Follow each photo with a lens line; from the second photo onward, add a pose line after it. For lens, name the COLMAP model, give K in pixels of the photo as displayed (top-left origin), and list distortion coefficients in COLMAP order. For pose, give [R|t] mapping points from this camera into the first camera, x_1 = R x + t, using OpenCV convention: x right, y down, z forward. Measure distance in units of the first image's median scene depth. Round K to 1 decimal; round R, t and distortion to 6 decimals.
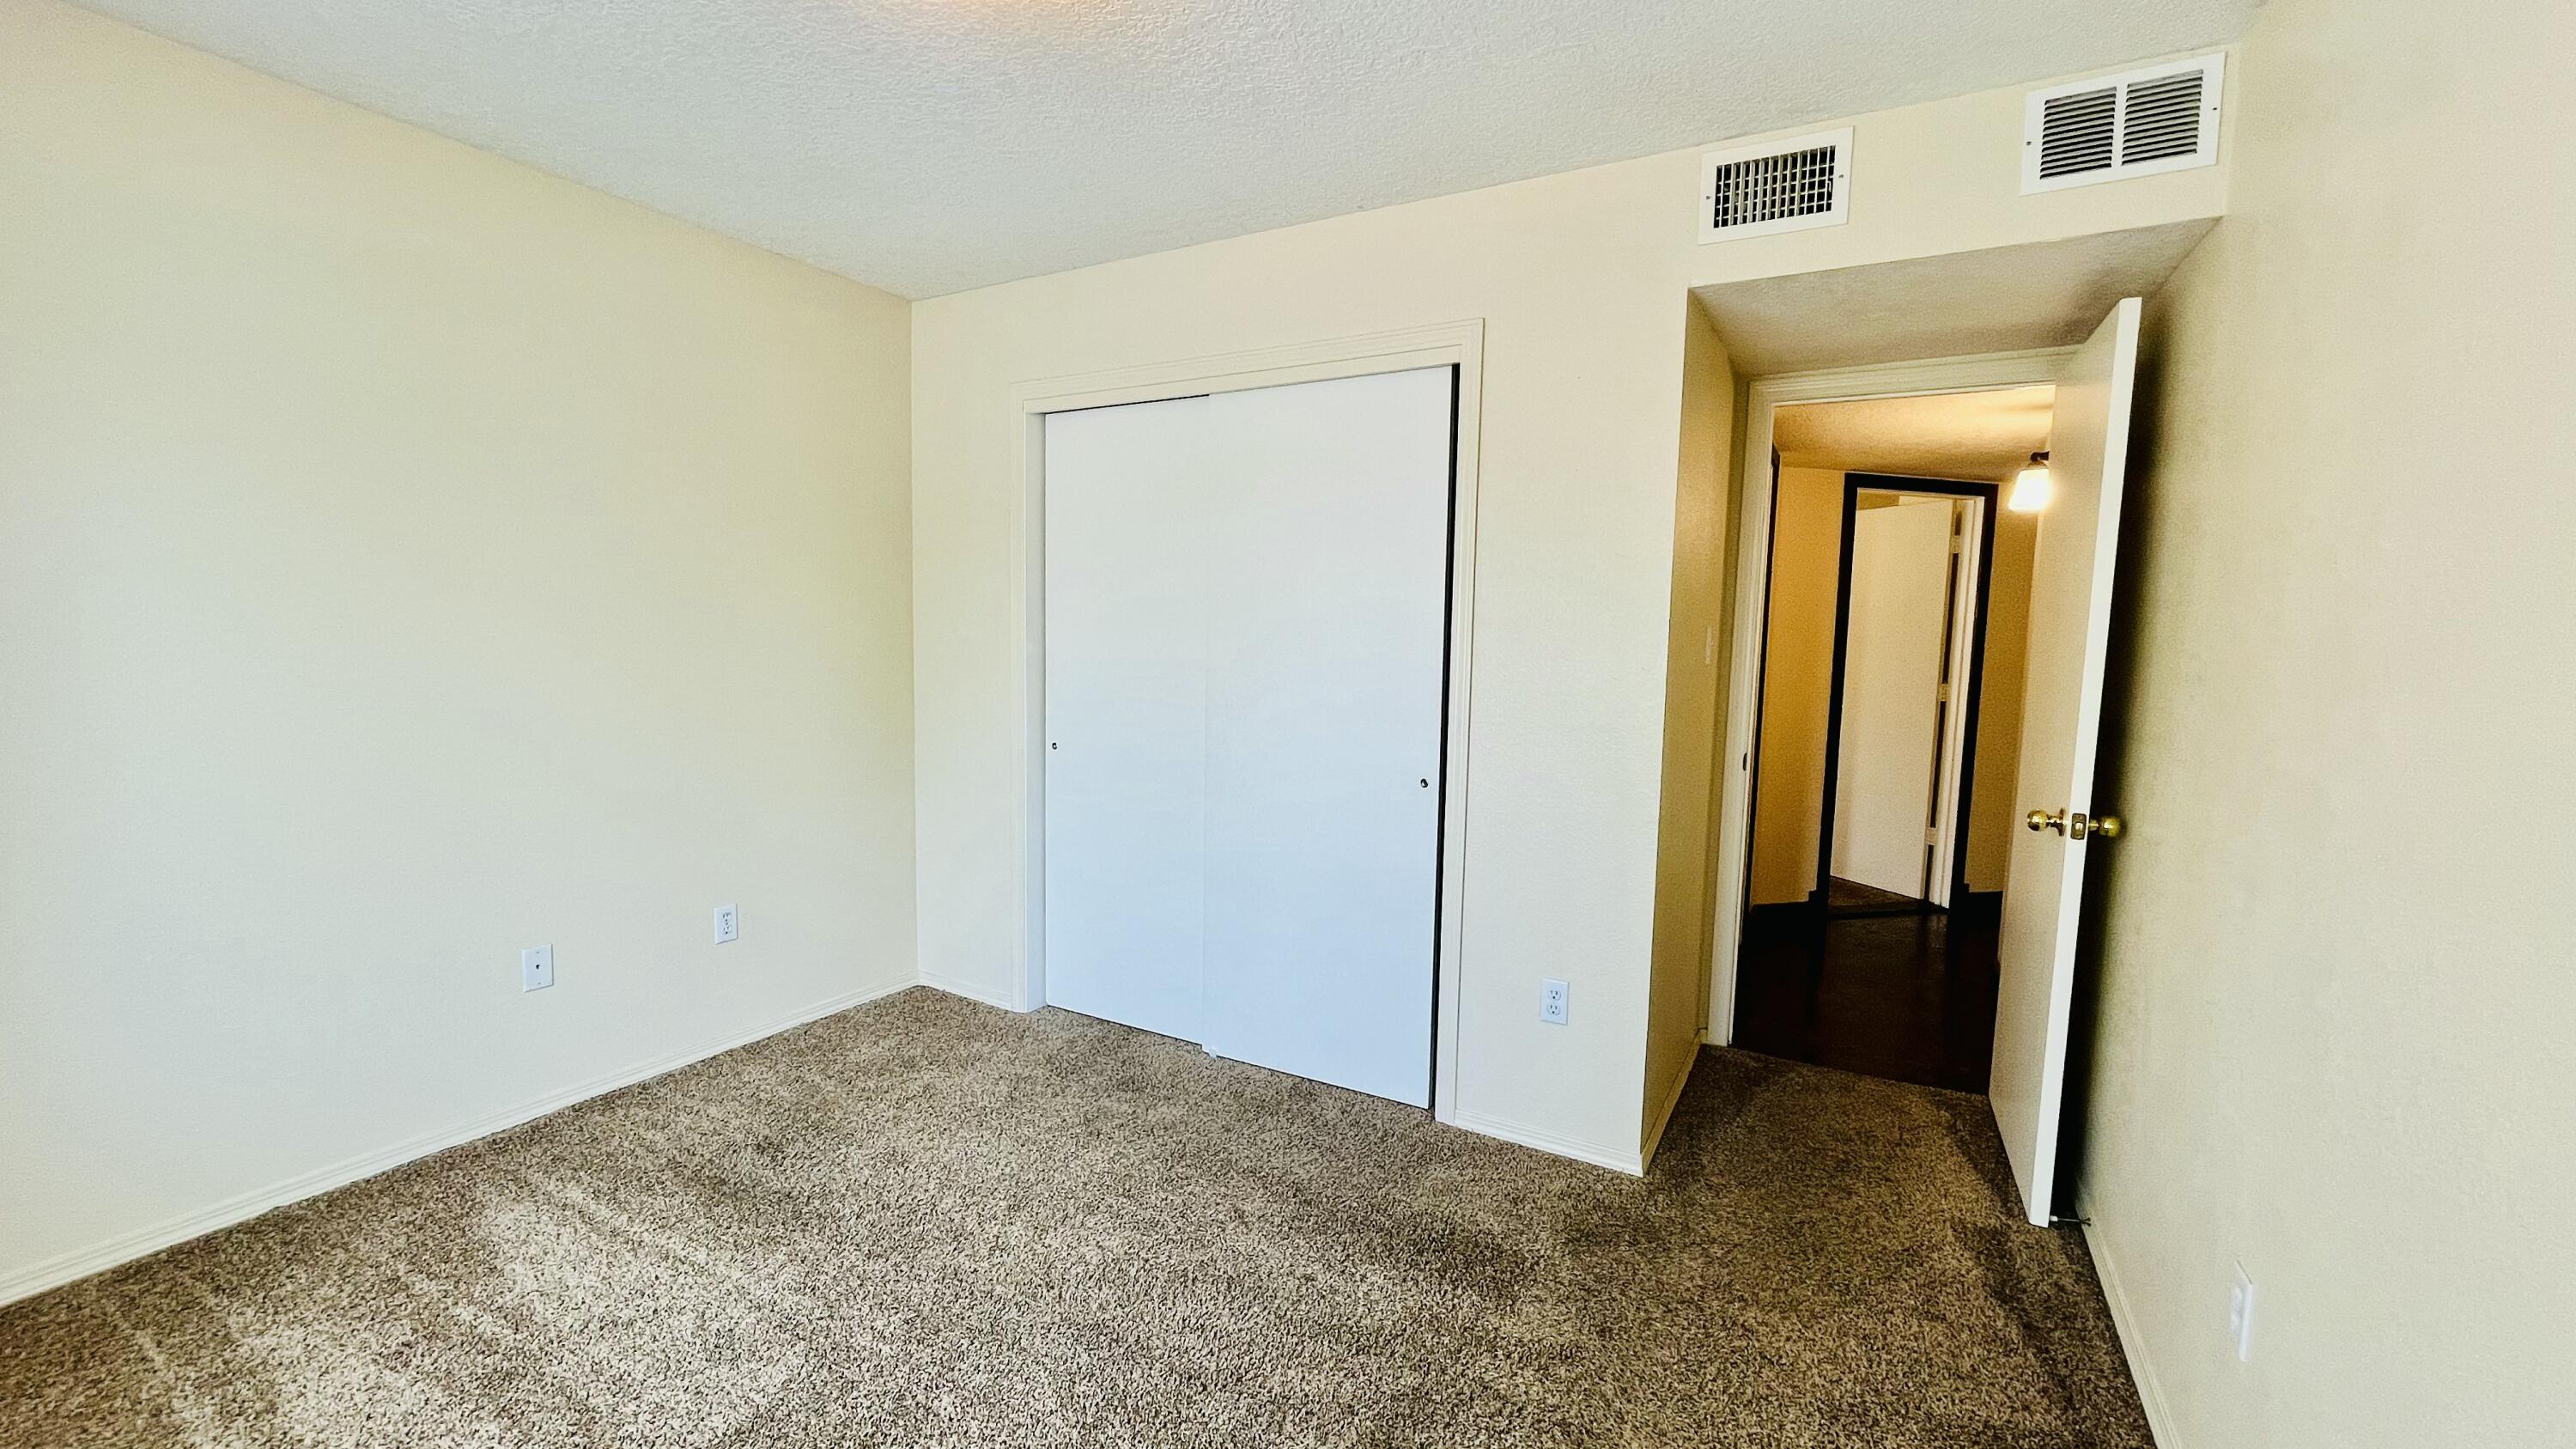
lens RADIAL K [[1042.2, 0, 1277.4], [0, 1042.2, 735.4], [0, 0, 1]] dist [-0.012135, -0.000184]
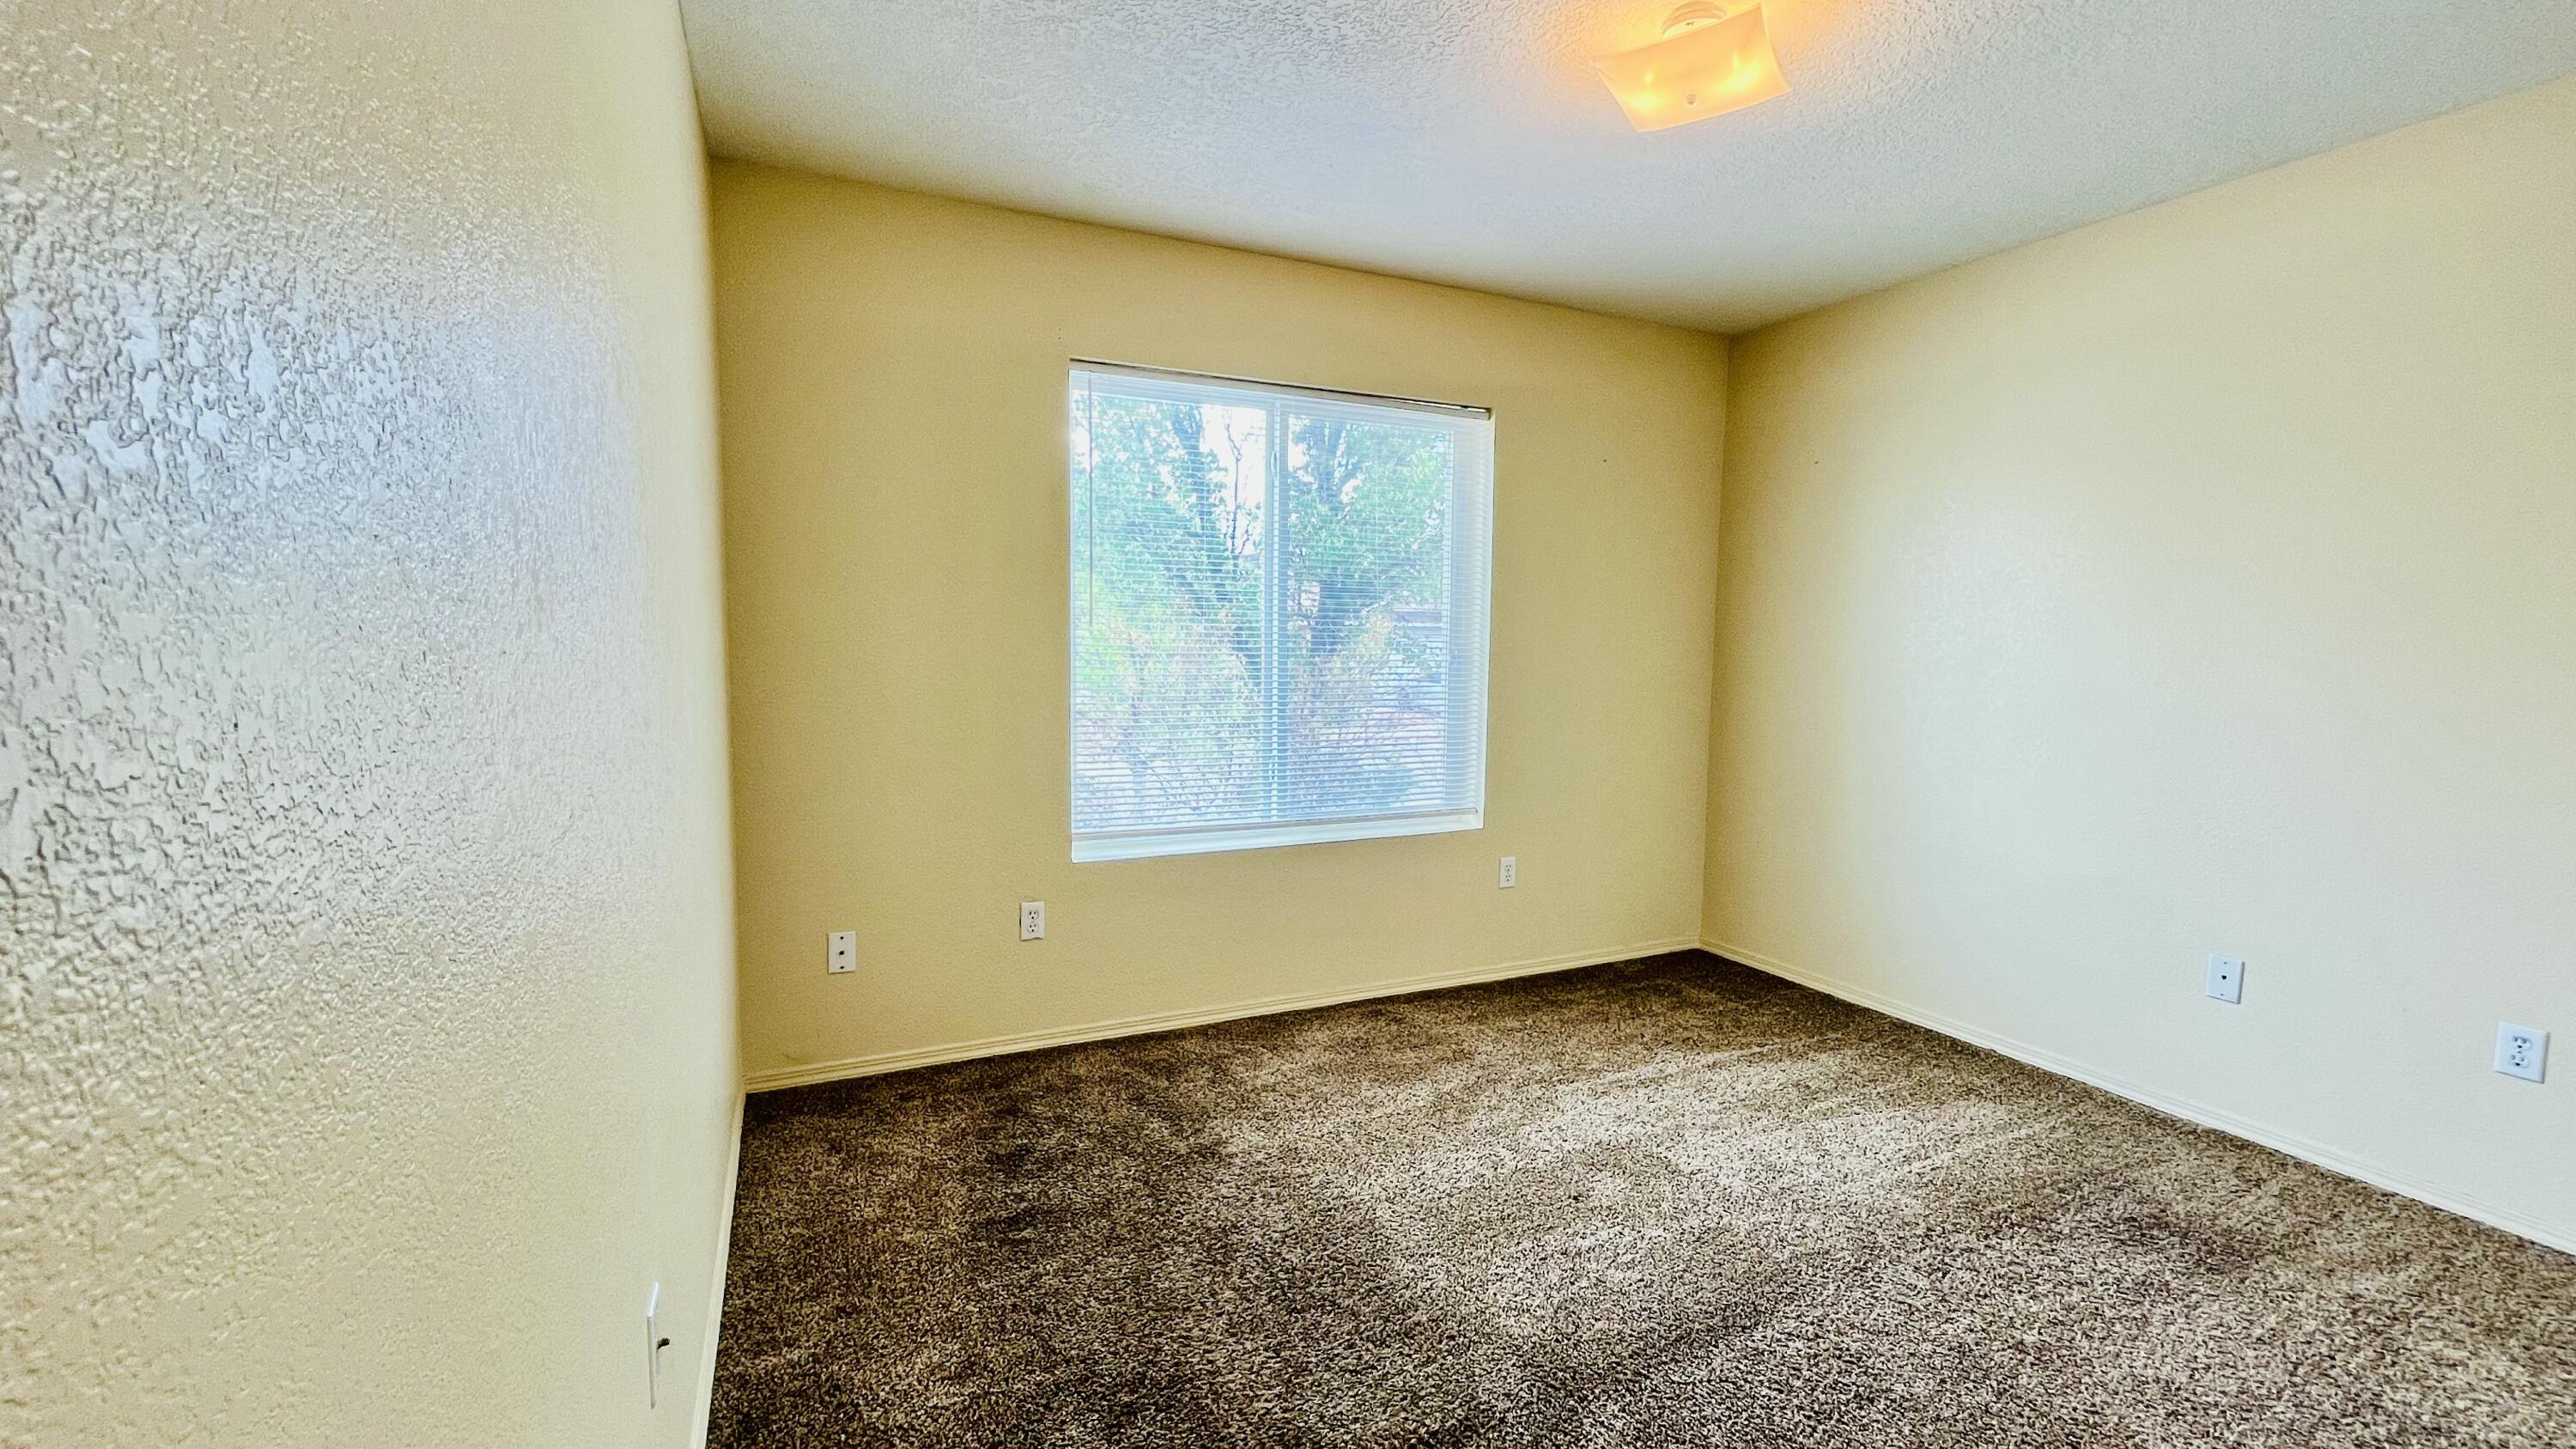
lens RADIAL K [[1042.2, 0, 1277.4], [0, 1042.2, 735.4], [0, 0, 1]] dist [-0.012135, -0.000184]
pose [[-0.583368, 0.049512, -0.810697, 0.705324], [-0.106158, 0.984930, 0.136544, -0.051112], [0.805240, 0.165718, -0.569321, 0.929290]]
